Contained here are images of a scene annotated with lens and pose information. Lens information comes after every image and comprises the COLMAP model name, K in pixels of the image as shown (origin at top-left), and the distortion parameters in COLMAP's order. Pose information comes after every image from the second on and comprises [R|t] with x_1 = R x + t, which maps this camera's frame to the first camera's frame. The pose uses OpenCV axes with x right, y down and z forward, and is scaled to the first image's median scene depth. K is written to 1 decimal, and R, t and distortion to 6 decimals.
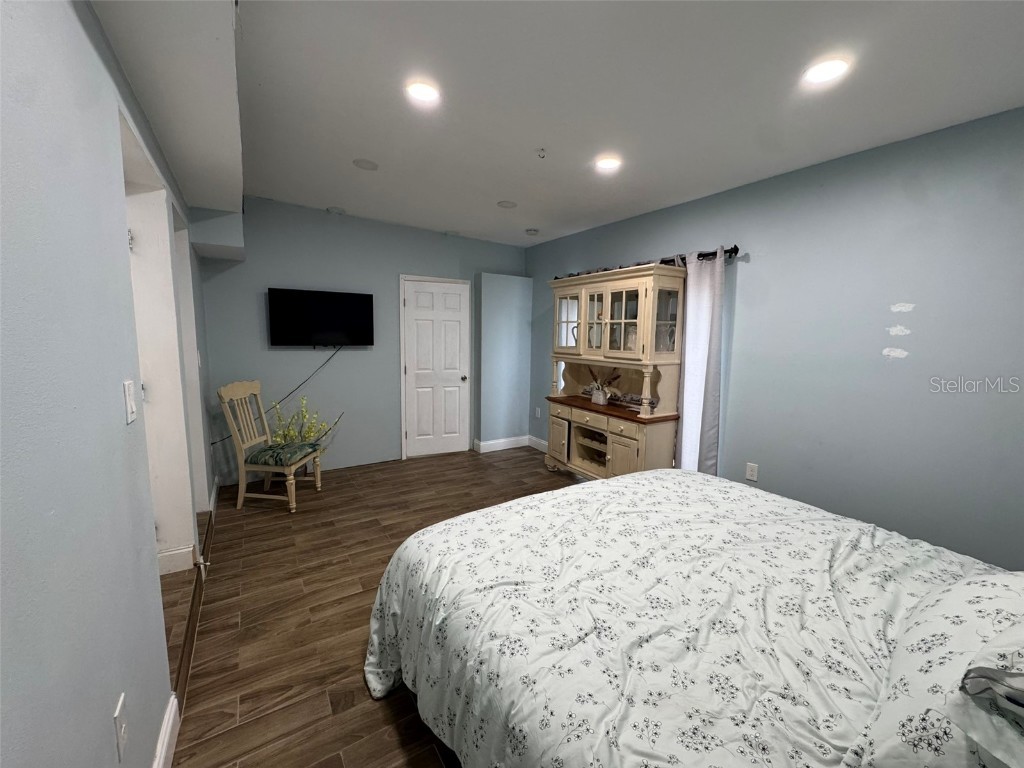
lens RADIAL K [[409.8, 0, 515.8], [0, 409.8, 382.0], [0, 0, 1]] dist [-0.001338, 0.000554]
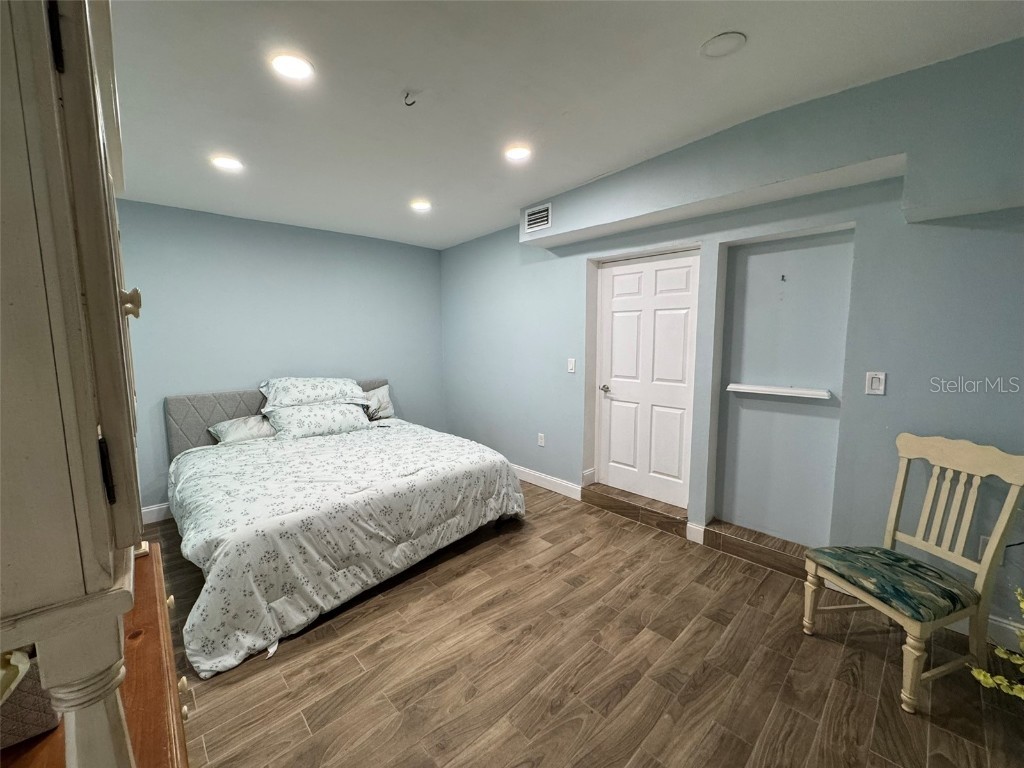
lens RADIAL K [[409.8, 0, 510.3], [0, 409.8, 381.3], [0, 0, 1]] dist [-0.001338, 0.000554]
pose [[-0.982554, 0.018333, -0.185073, 0.018797], [-0.025980, 0.971842, 0.234196, -0.234793], [0.184155, 0.234919, -0.954411, 1.724662]]
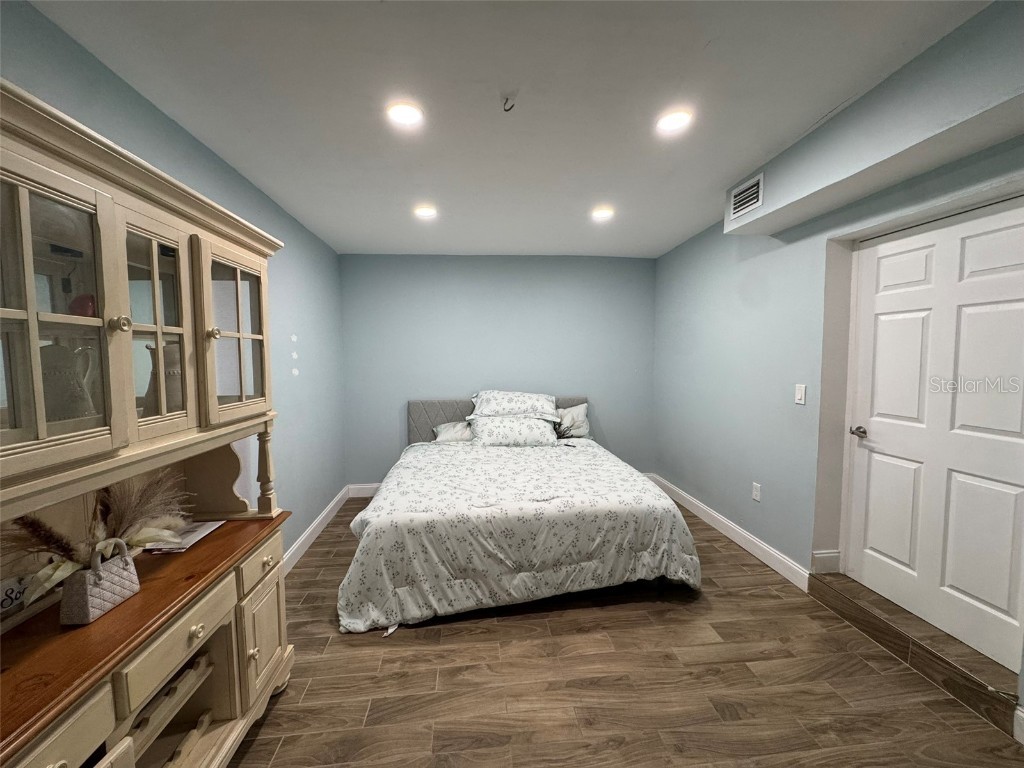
lens RADIAL K [[409.8, 0, 508.2], [0, 409.8, 381.8], [0, 0, 1]] dist [-0.001338, 0.000554]
pose [[-0.893702, -0.029114, 0.447716, -0.253833], [0.058924, 0.981632, 0.181455, -0.213275], [-0.444776, 0.188548, -0.875571, 1.583142]]
